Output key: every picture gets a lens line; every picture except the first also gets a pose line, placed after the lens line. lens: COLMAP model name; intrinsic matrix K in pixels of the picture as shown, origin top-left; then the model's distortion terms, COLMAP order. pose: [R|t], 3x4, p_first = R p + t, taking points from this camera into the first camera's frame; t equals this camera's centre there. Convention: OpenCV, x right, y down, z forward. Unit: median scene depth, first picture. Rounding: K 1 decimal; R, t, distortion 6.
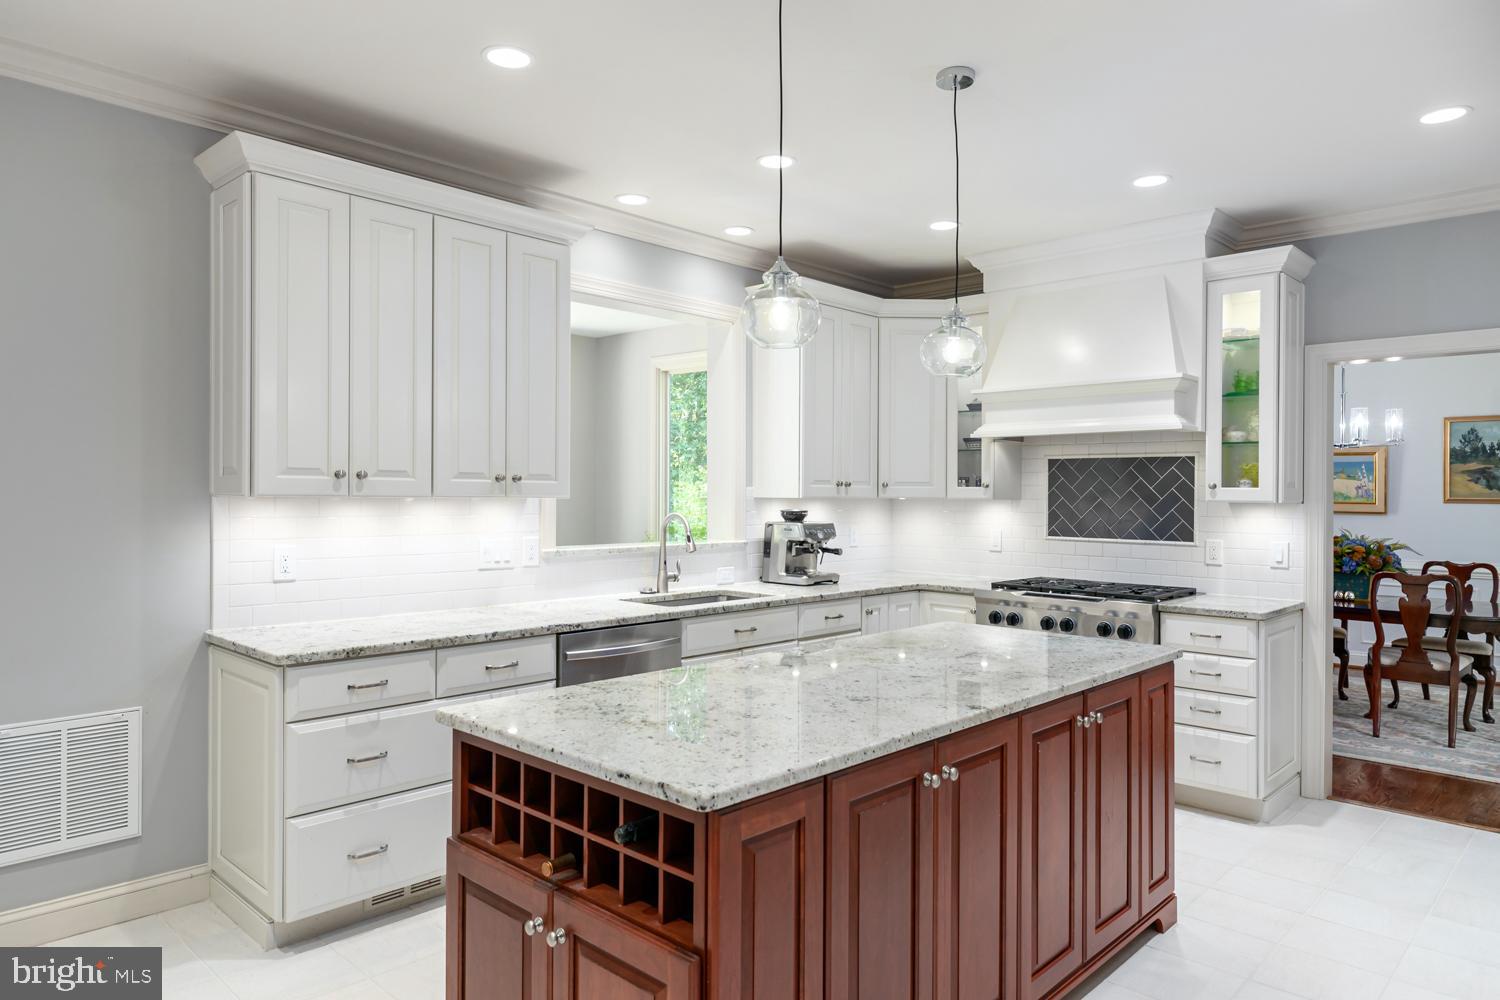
lens RADIAL K [[957.5, 0, 748.6], [0, 957.5, 498.4], [0, 0, 1]] dist [-0.002089, 0.000553]
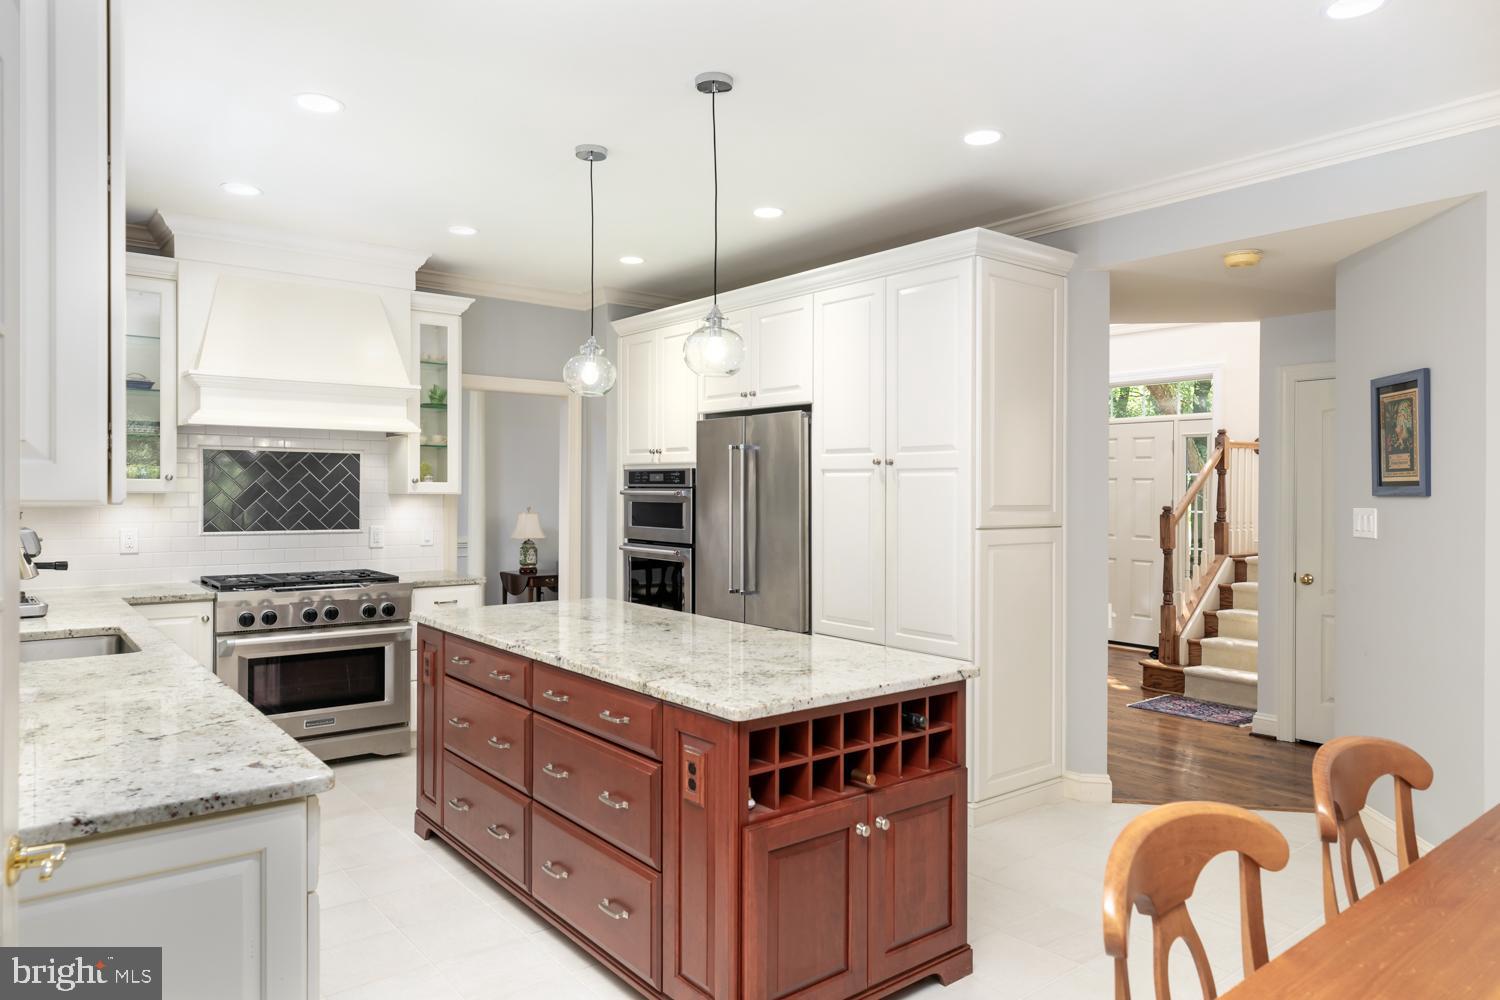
lens RADIAL K [[957.5, 0, 744.7], [0, 957.5, 497.1], [0, 0, 1]] dist [-0.002089, 0.000553]
pose [[0.128890, -0.013502, 0.991567, -0.584021], [0.002274, 0.999909, 0.013320, -0.006462], [-0.991656, 0.000538, 0.128909, 0.385433]]
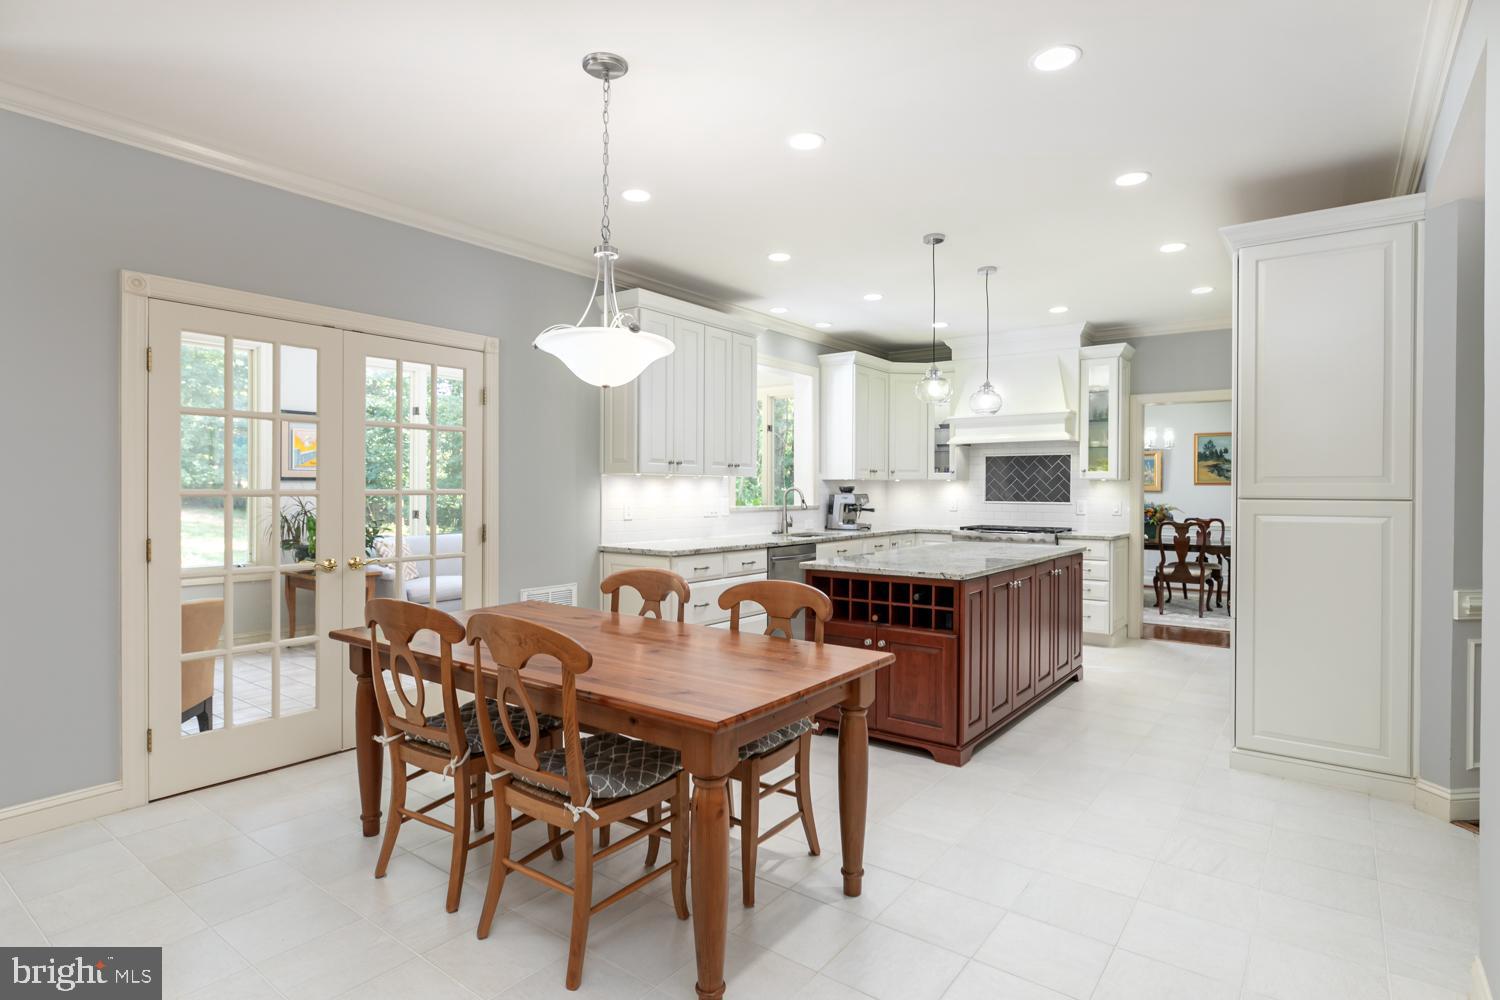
lens RADIAL K [[775.5, 0, 747.5], [0, 775.5, 501.0], [0, 0, 1]] dist [-0.016046, 0.000164]
pose [[0.993718, -0.006045, 0.111748, -0.290676], [0.004959, 0.999938, 0.009993, 0.024496], [-0.111801, -0.009376, 0.993686, -0.365287]]
